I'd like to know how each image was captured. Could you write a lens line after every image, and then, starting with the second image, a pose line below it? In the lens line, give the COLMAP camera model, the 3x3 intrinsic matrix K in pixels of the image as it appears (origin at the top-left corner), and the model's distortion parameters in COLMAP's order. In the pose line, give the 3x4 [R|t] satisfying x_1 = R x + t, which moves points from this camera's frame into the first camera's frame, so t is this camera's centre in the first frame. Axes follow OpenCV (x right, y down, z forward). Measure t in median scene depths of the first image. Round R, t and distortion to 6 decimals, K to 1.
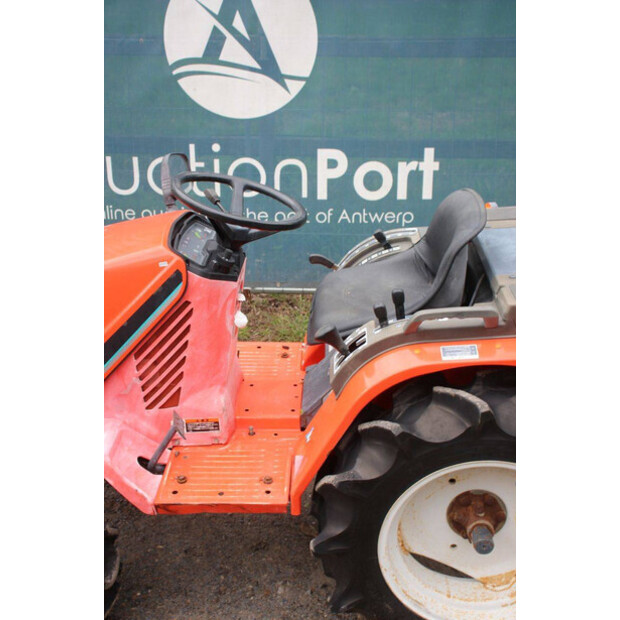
lens RADIAL K [[811.0, 0, 310.0], [0, 811.0, 310.0], [0, 0, 1]] dist [0.037366, 0.059923]
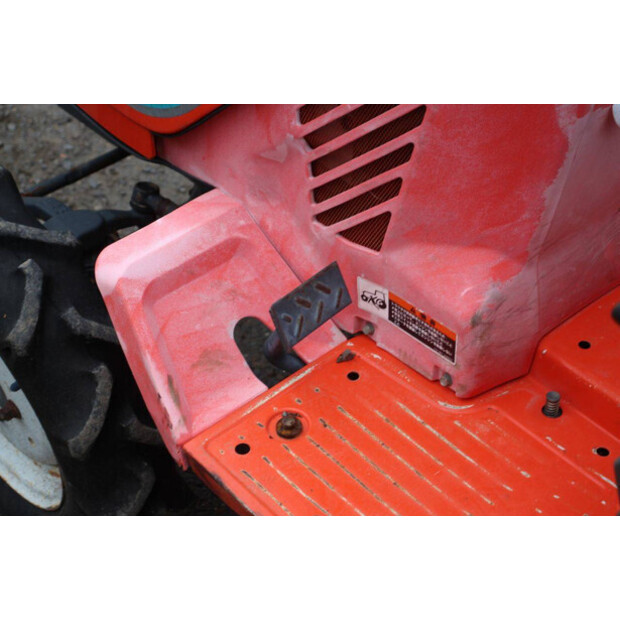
lens RADIAL K [[1446.9, 0, 312.7], [0, 1446.9, 319.8], [0, 0, 1]] dist [0.366486, 0.507403]
pose [[0.685145, 0.510984, -0.519107, 0.178782], [-0.304119, 0.848246, 0.433580, -0.135277], [0.661882, -0.139195, 0.736571, 0.482040]]
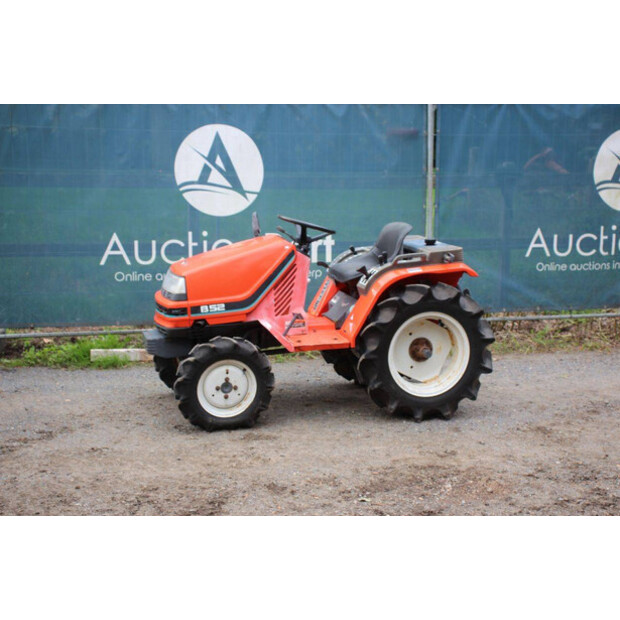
lens RADIAL K [[974.5, 0, 295.9], [0, 974.5, 312.2], [0, 0, 1]] dist [0.129594, 0.049255]
pose [[0.952829, -0.036766, 0.301272, -0.939985], [0.102961, 0.972929, -0.206902, 0.661787], [-0.285509, 0.228162, 0.930821, -1.475329]]
